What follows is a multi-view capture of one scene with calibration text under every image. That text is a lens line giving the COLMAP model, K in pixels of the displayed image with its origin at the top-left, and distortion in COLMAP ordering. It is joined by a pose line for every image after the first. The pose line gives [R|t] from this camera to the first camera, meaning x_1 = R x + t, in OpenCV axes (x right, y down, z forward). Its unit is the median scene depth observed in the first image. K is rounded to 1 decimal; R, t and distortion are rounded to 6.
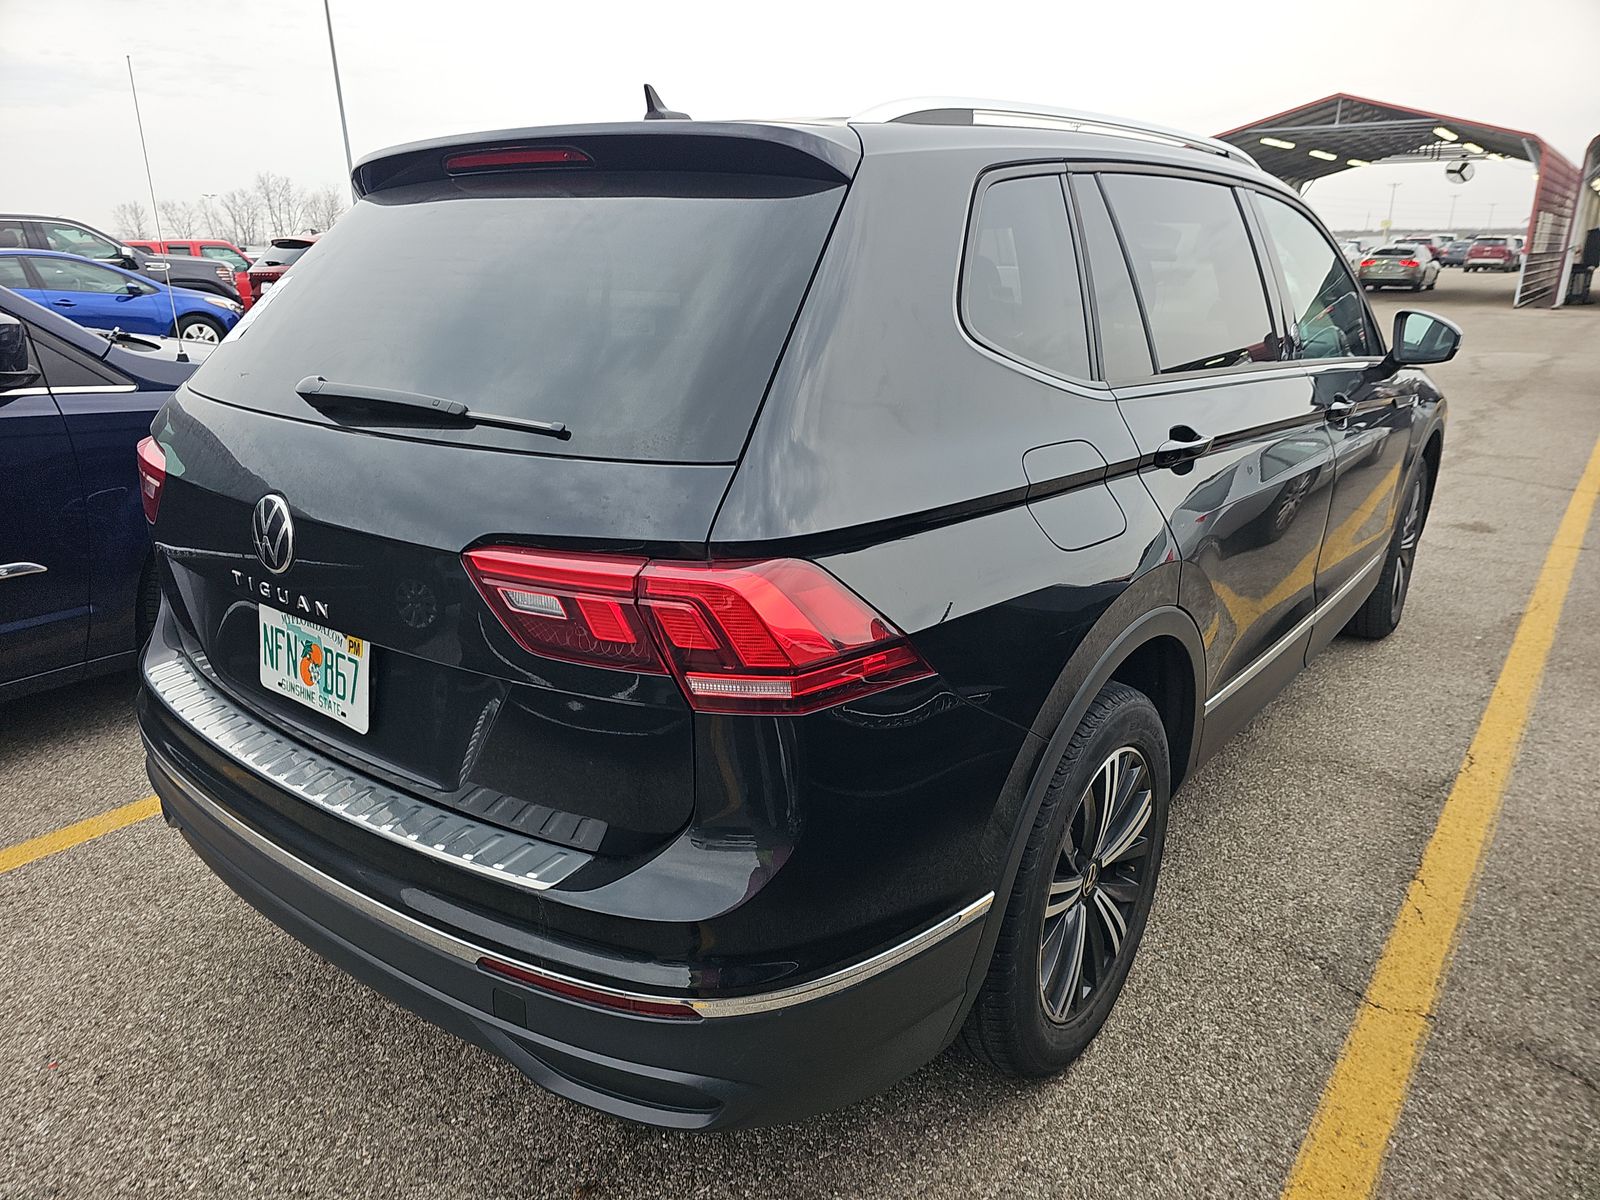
lens RADIAL K [[1042.7, 0, 800.0], [0, 1042.7, 600.0], [0, 0, 1]] dist [0.072952, 0.001189]
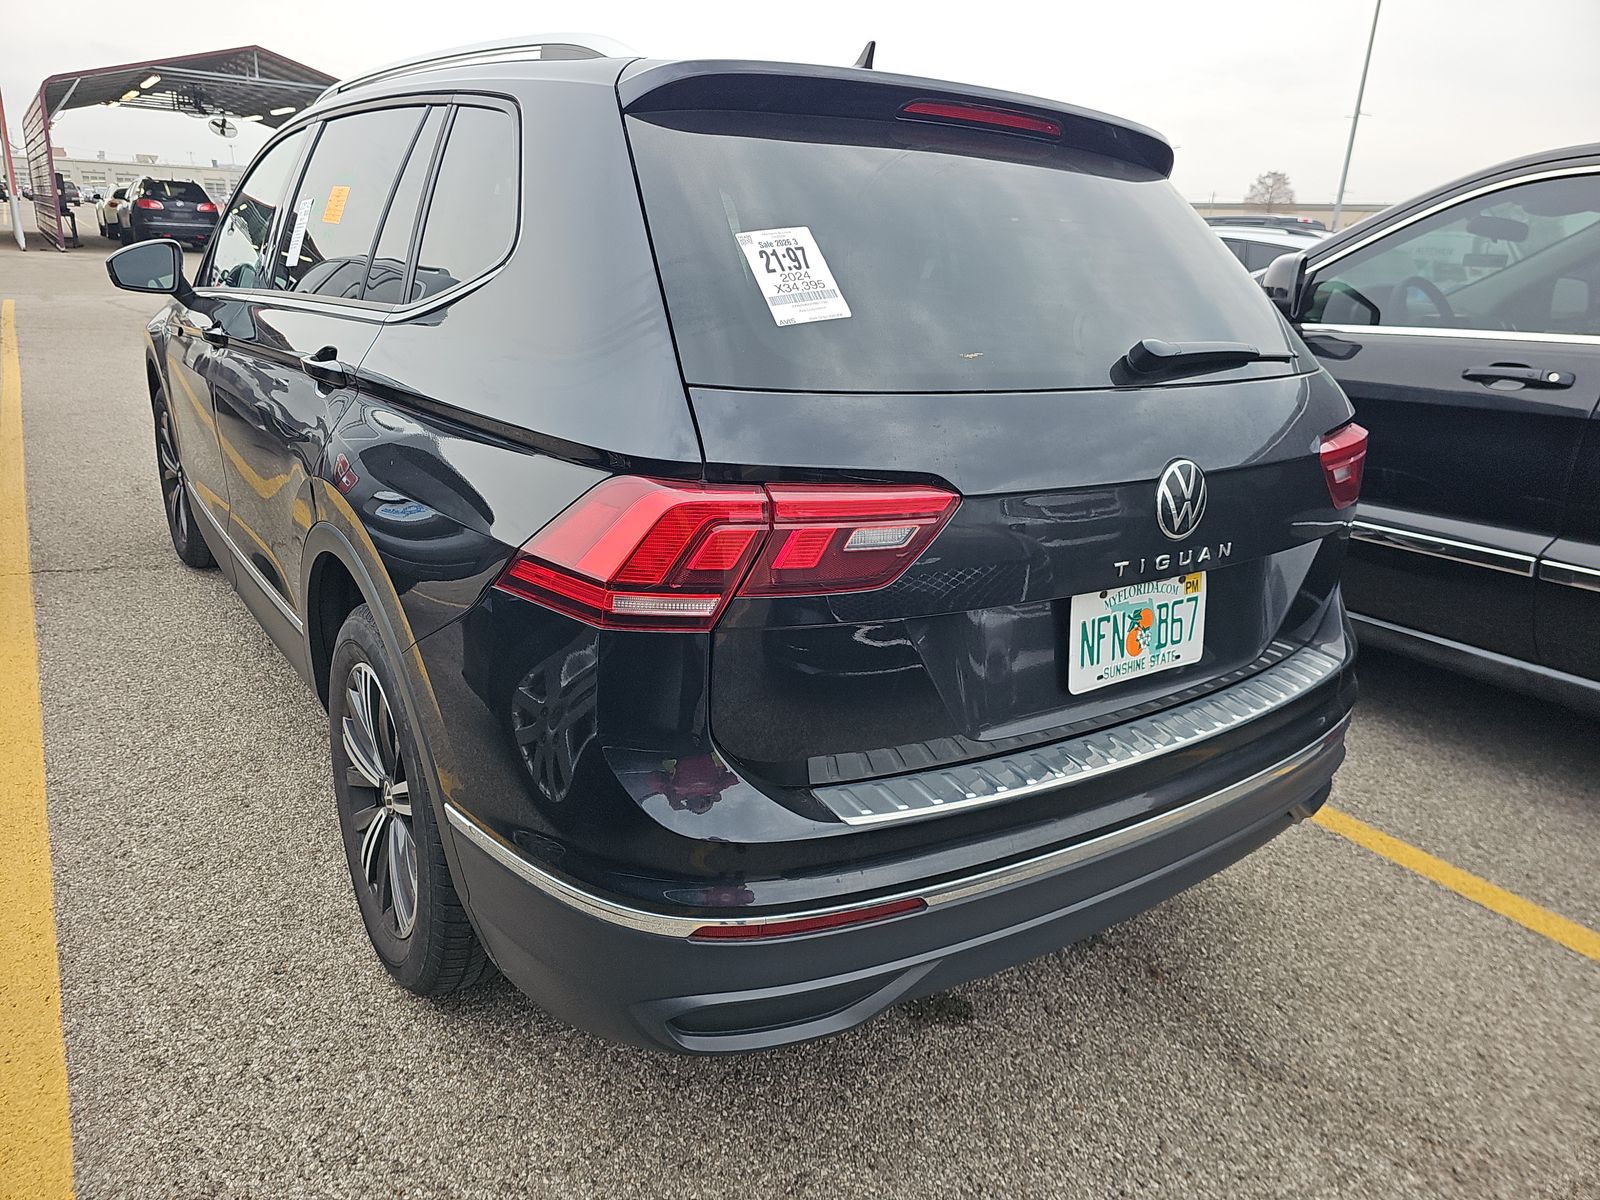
lens RADIAL K [[1090.0, 0, 755.8], [0, 1090.0, 596.4], [0, 0, 1]] dist [0.030779, -0.057100]
pose [[0.322199, -0.286554, 0.902261, -1.435805], [0.259169, 0.943375, 0.207062, -0.265943], [-0.910505, 0.167123, 0.378220, 0.898681]]
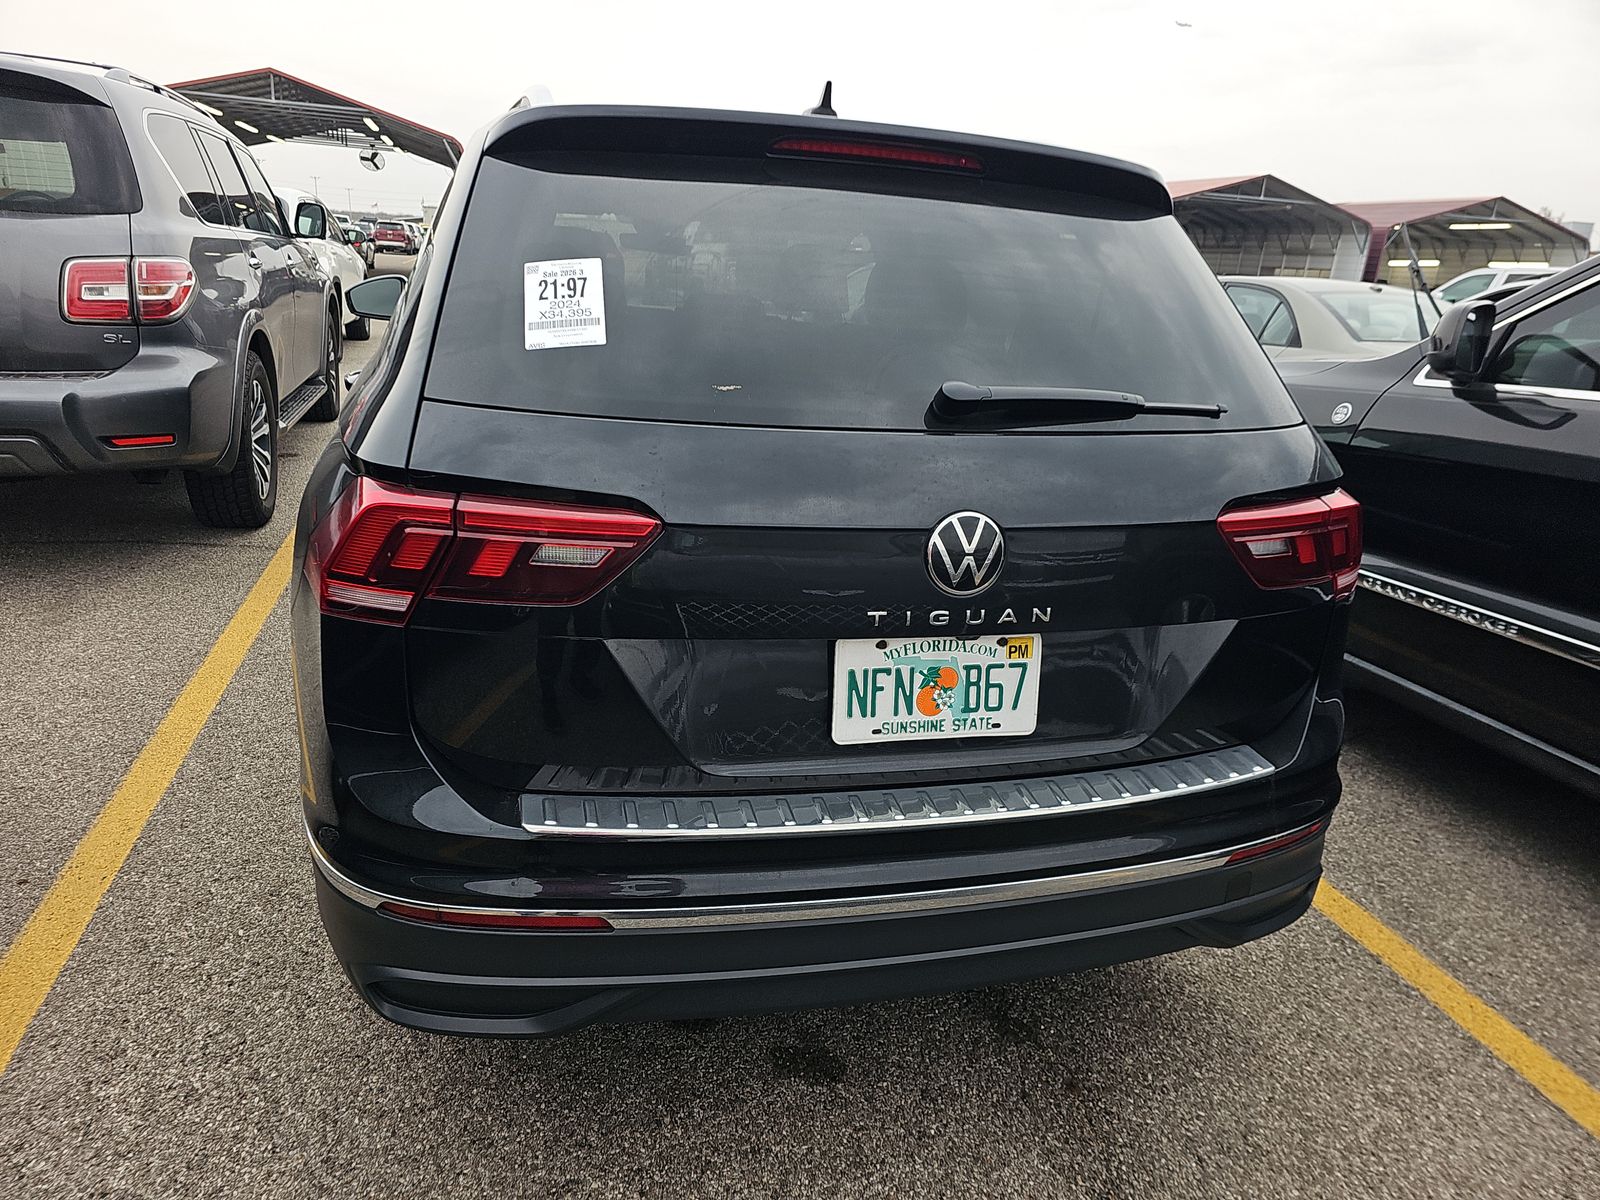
lens RADIAL K [[1101.2, 0, 804.4], [0, 1101.2, 586.8], [0, 0, 1]] dist [0.039833, -0.063316]
pose [[0.615921, -0.198056, 0.762506, -1.206848], [0.196548, 0.975908, 0.094722, -0.138398], [-0.762896, 0.091527, 0.640010, 0.442657]]
